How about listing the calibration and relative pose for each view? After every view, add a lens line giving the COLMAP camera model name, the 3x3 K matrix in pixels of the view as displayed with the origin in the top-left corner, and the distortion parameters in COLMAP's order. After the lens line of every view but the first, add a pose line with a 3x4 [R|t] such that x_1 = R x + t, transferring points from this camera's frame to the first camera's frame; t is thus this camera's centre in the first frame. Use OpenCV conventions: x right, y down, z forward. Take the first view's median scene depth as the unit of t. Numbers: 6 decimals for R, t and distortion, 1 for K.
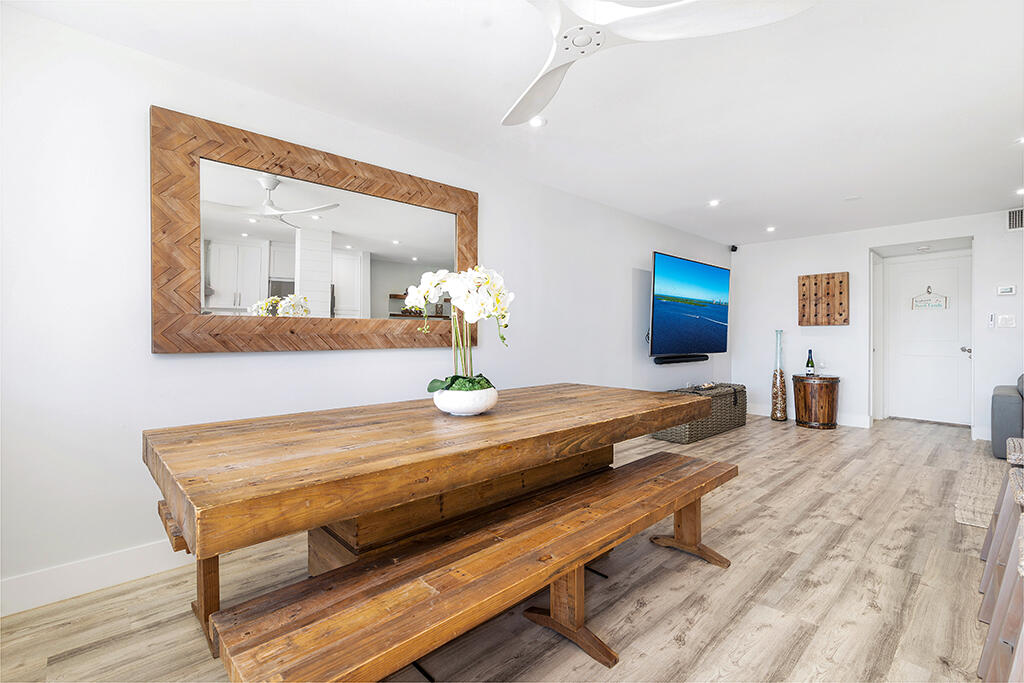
lens RADIAL K [[464.4, 0, 512.7], [0, 464.4, 340.1], [0, 0, 1]] dist [0.001633, 0.000337]
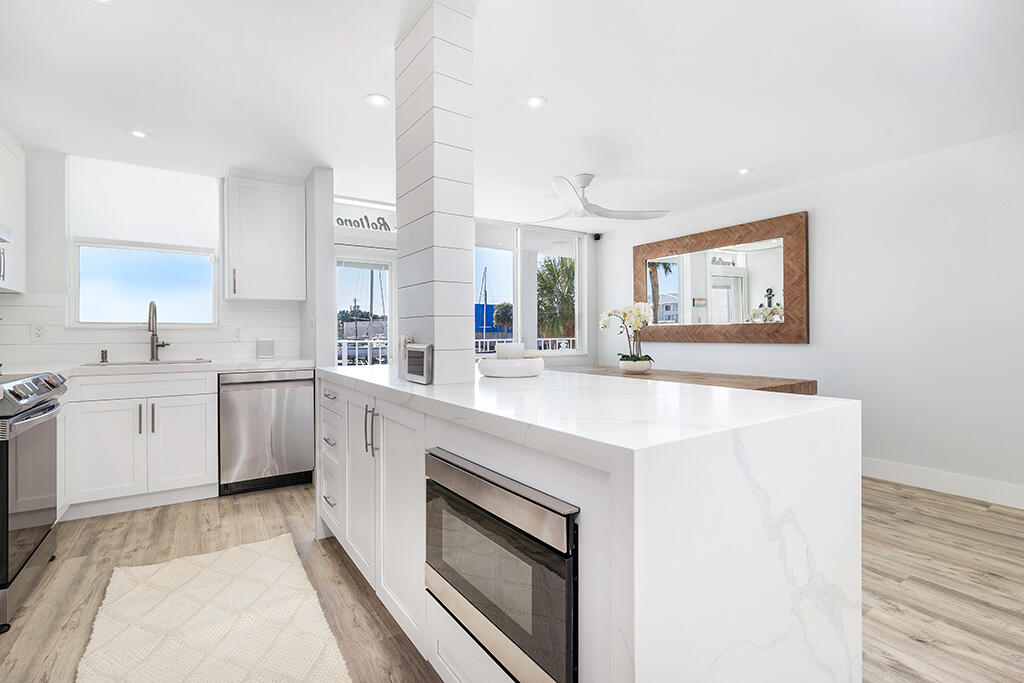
lens RADIAL K [[469.6, 0, 511.5], [0, 469.6, 337.2], [0, 0, 1]] dist [-0.000040, 0.000207]
pose [[-0.171413, 0.010368, -0.985145, 1.361866], [-0.004320, 0.999927, 0.011275, -0.014994], [0.985190, 0.006189, -0.171355, 0.547677]]
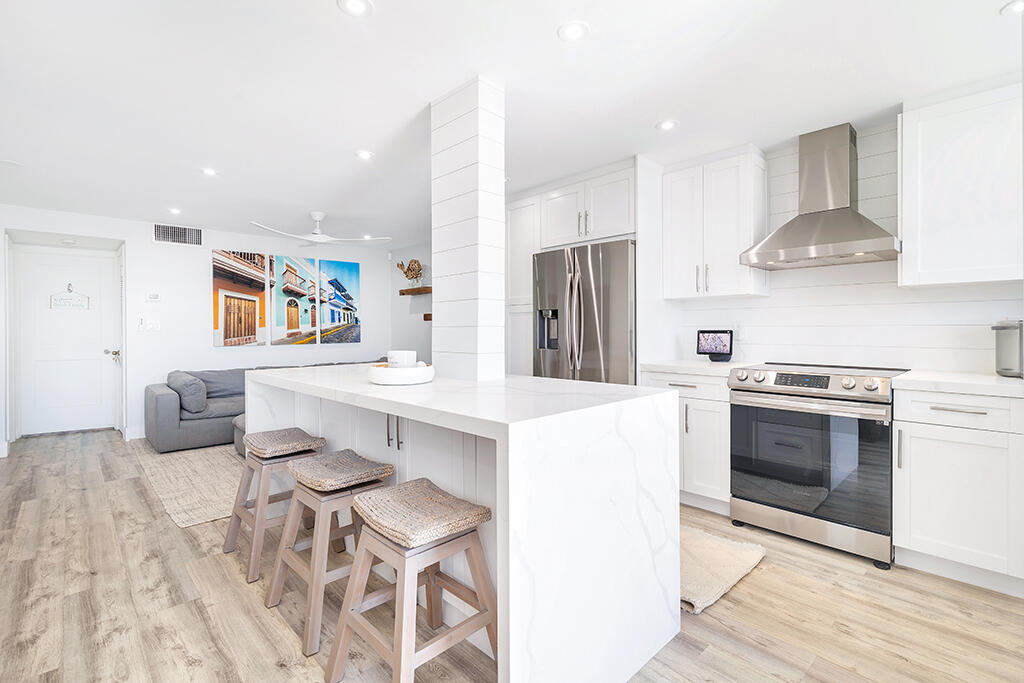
lens RADIAL K [[476.6, 0, 512.1], [0, 476.6, 329.2], [0, 0, 1]] dist [-0.000993, 0.000184]
pose [[0.006282, 0.003473, 0.999974, -0.072071], [0.011855, 0.999923, -0.003547, -0.026470], [-0.999910, 0.011877, 0.006240, 0.249546]]
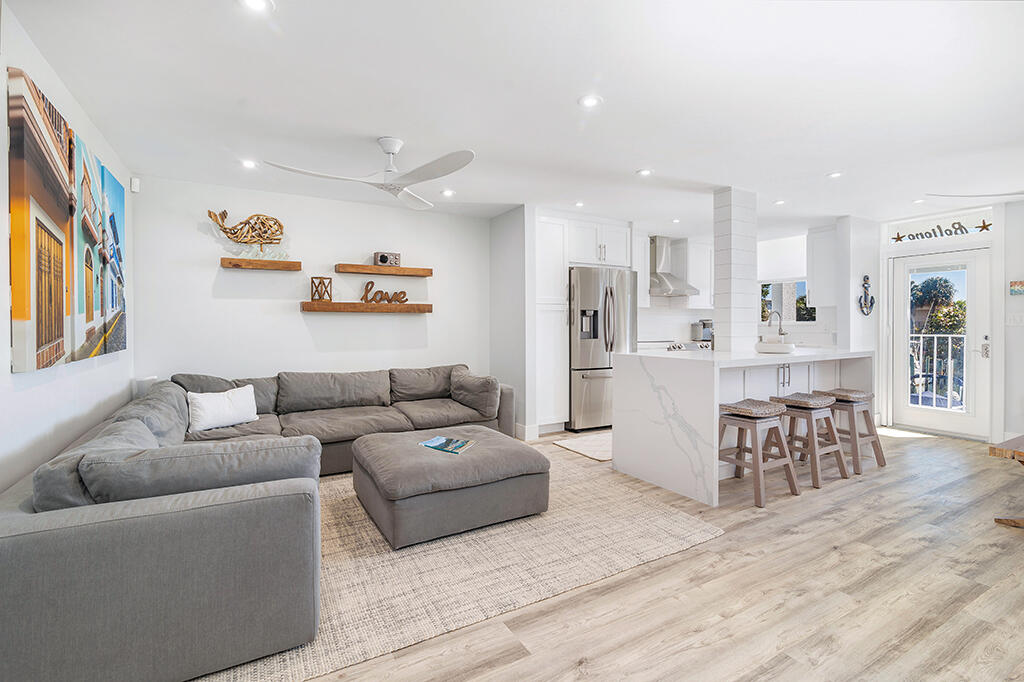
lens RADIAL K [[471.6, 0, 513.5], [0, 471.6, 331.2], [0, 0, 1]] dist [0.000723, -0.000285]
pose [[-0.972468, 0.001607, 0.233029, 1.067490], [0.006197, 0.999801, 0.018967, -0.039427], [-0.232952, 0.019889, -0.972285, 1.886095]]
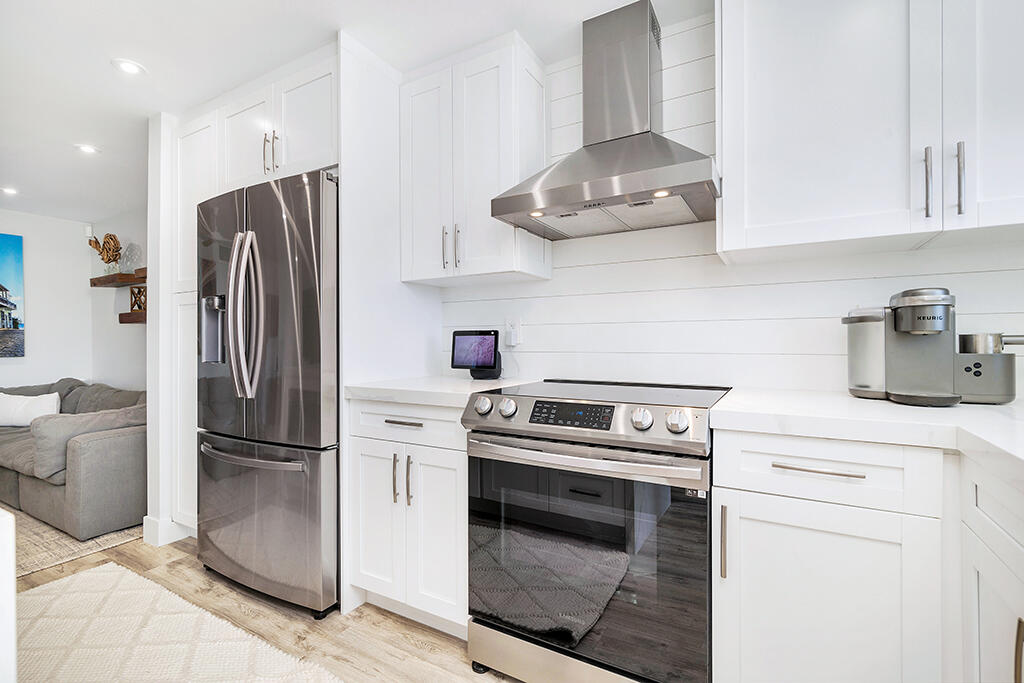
lens RADIAL K [[464.4, 0, 512.7], [0, 464.4, 340.1], [0, 0, 1]] dist [0.001633, 0.000337]
pose [[-0.281105, 0.008126, 0.959643, 0.365061], [0.013411, 0.999900, -0.004538, -0.003638], [-0.959583, 0.011594, -0.281185, -0.082829]]
